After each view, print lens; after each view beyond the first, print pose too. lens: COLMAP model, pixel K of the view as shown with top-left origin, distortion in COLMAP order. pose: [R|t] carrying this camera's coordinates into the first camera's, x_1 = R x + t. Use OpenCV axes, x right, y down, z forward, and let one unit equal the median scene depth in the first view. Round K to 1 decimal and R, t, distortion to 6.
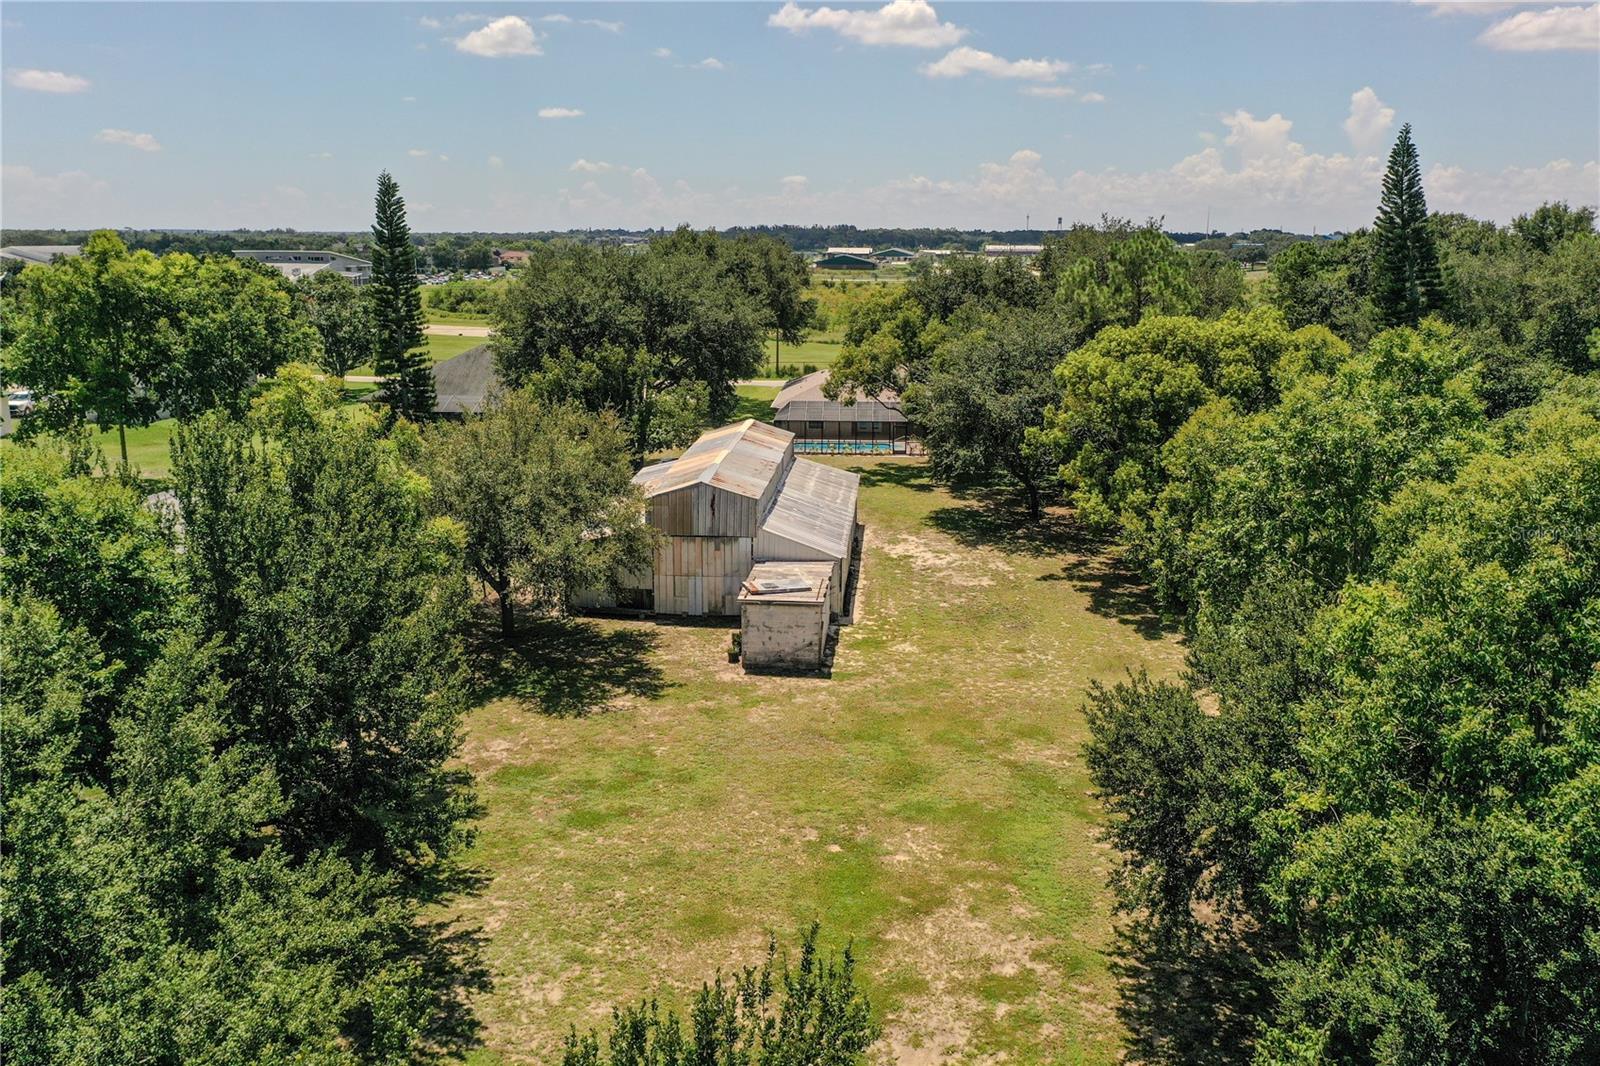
lens RADIAL K [[1287.1, 0, 811.0], [0, 1287.1, 534.9], [0, 0, 1]] dist [-0.000031, -0.016389]
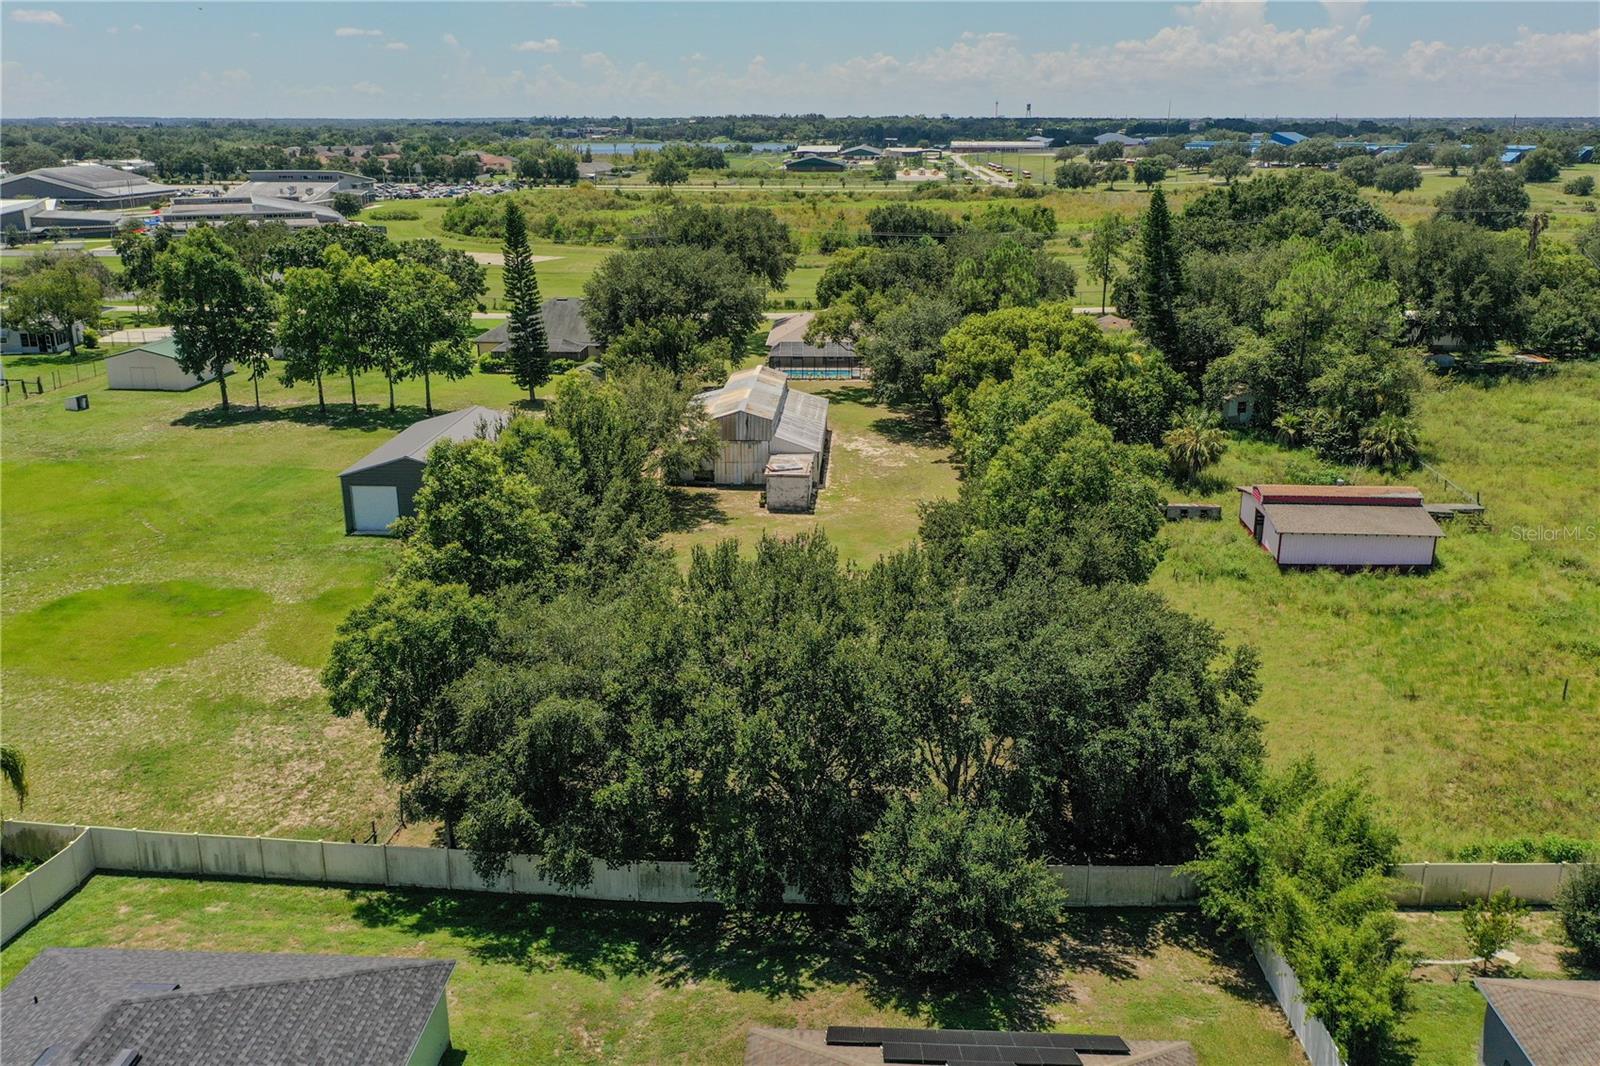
lens RADIAL K [[1287.1, 0, 805.7], [0, 1287.1, 523.5], [0, 0, 1]] dist [-0.000031, -0.016389]
pose [[0.999771, -0.013218, 0.016810, -0.020222], [0.011908, 0.997050, 0.075820, -0.014552], [-0.017762, -0.075602, 0.996980, -0.630560]]
